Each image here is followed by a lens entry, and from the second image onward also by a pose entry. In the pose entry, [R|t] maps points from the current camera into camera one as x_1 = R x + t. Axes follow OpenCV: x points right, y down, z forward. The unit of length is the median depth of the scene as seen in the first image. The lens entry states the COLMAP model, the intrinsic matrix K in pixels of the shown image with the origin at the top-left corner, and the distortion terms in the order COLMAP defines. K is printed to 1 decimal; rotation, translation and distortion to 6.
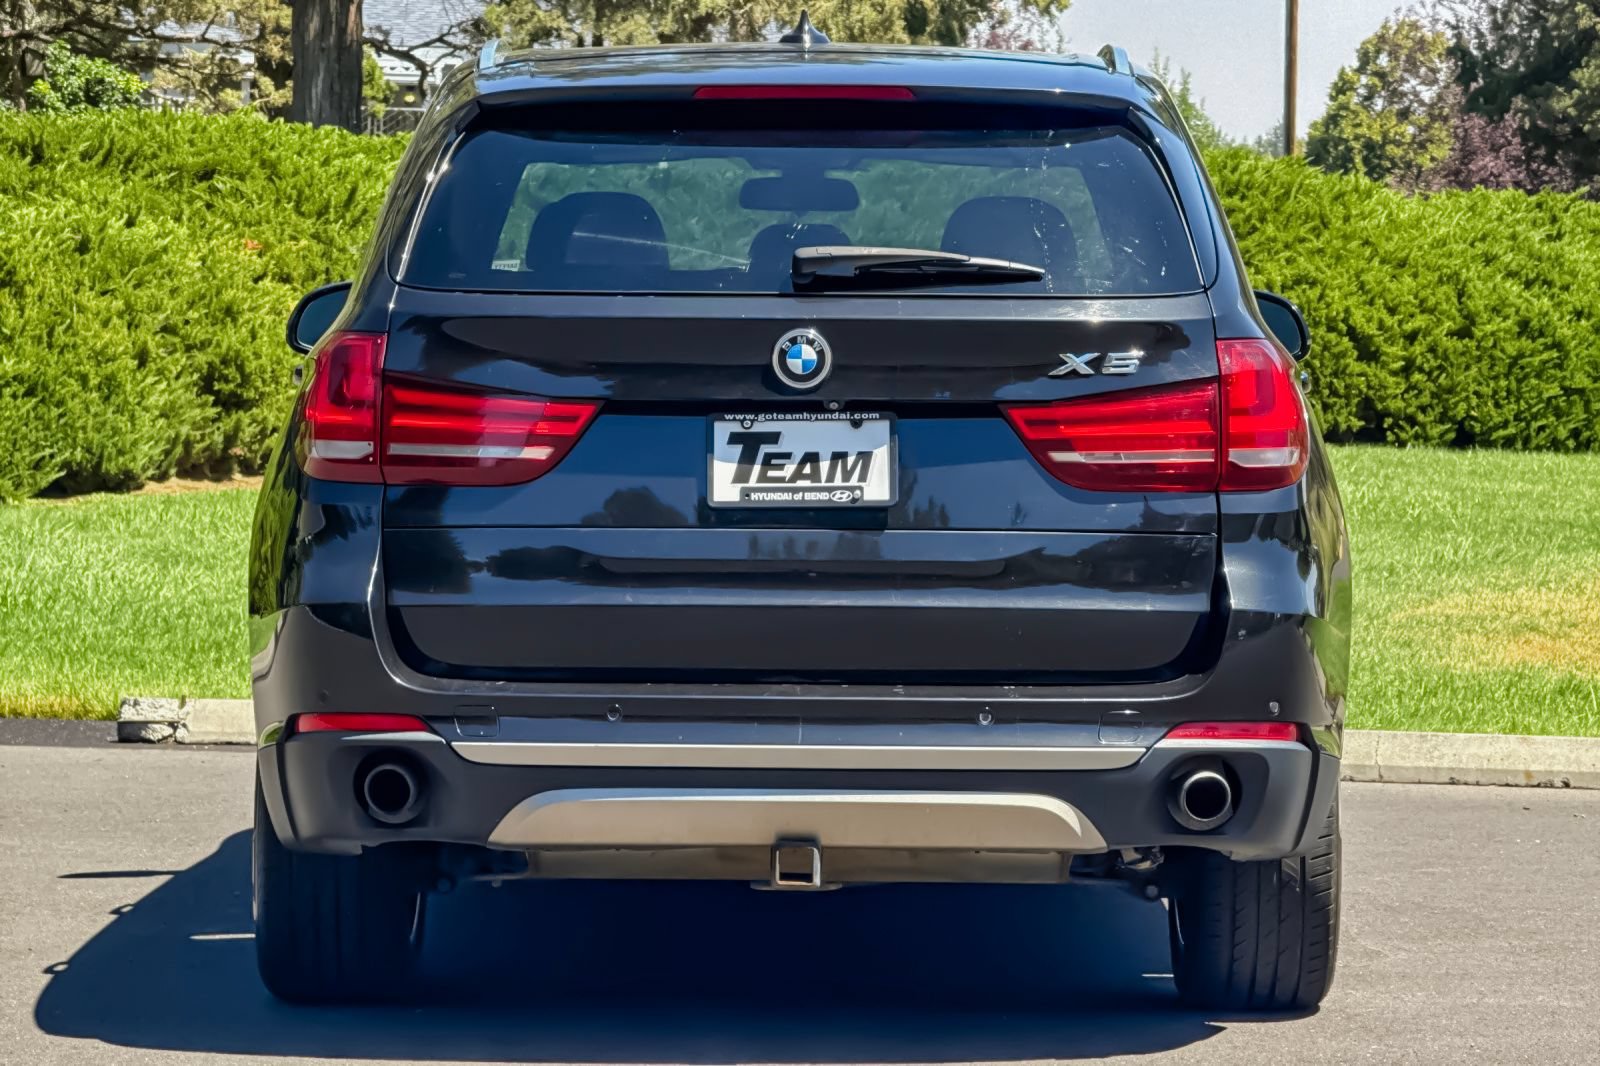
lens RADIAL K [[5456.1, 0, 800.0], [0, 5456.1, 533.0], [0, 0, 1]] dist [0.514682, -3.055986]
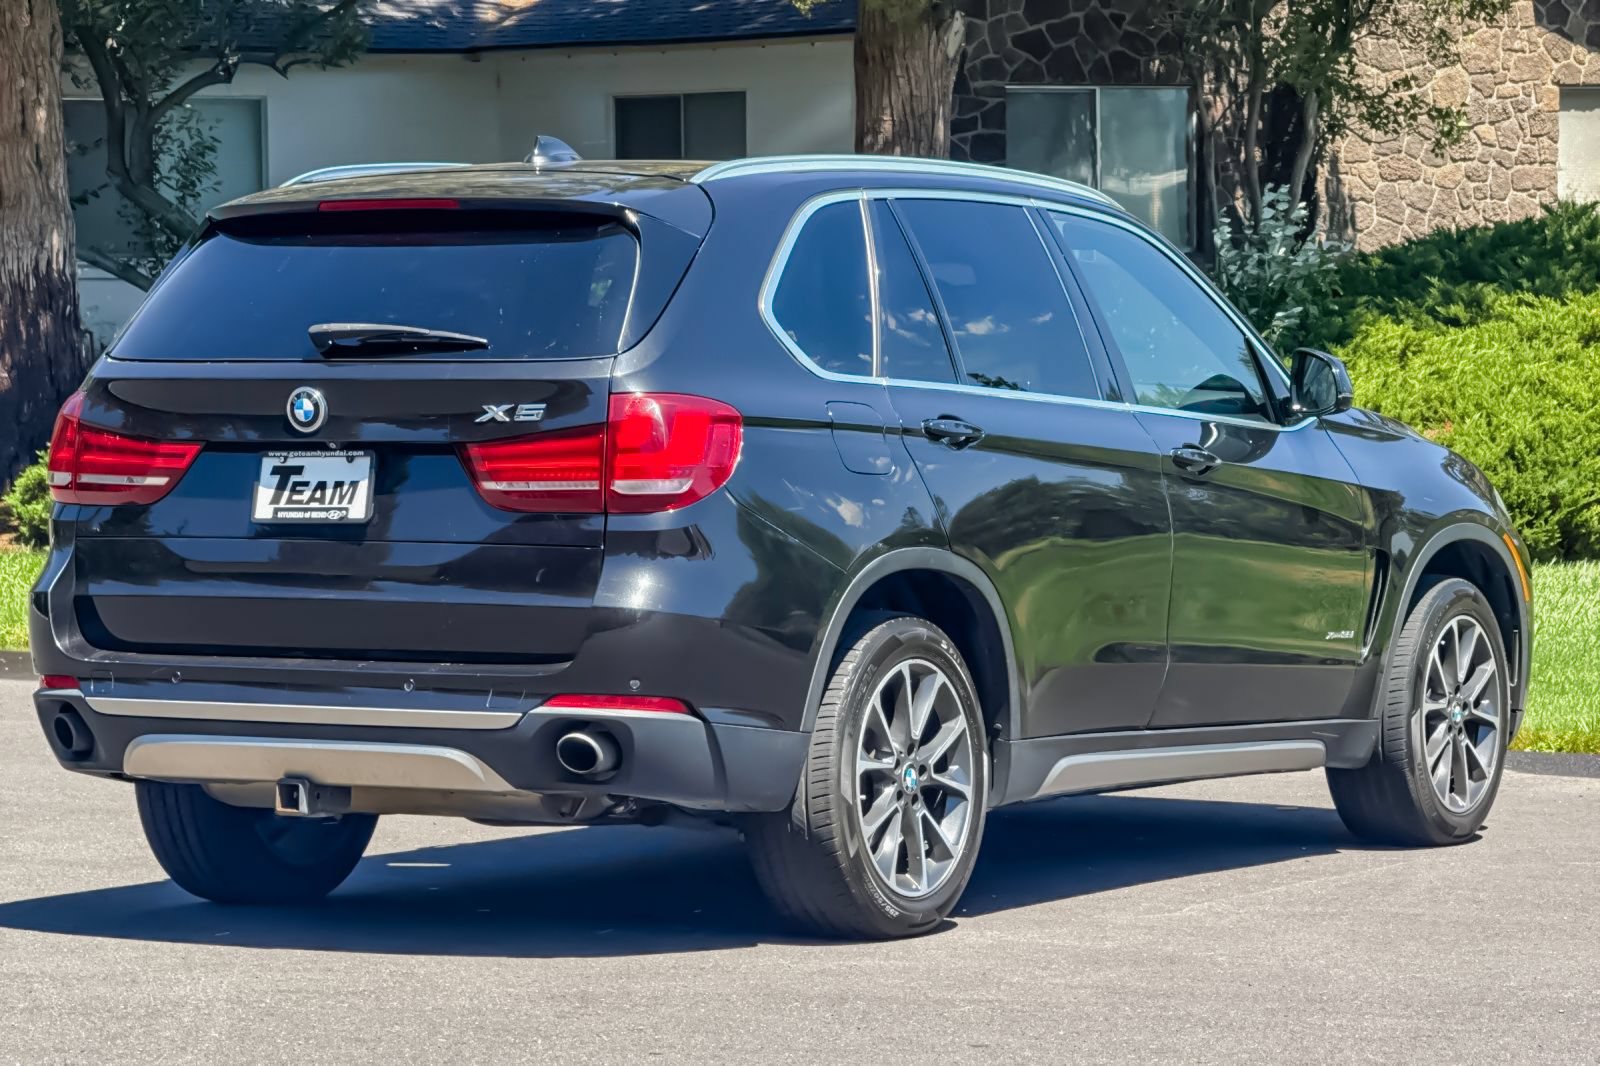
lens RADIAL K [[5456.1, 0, 800.0], [0, 5456.1, 533.0], [0, 0, 1]] dist [0.514682, -3.055986]
pose [[0.857613, 0.008526, -0.514226, 0.774919], [-0.015127, 0.999848, -0.008651, 0.007217], [0.514074, 0.015198, 0.857611, -0.065434]]
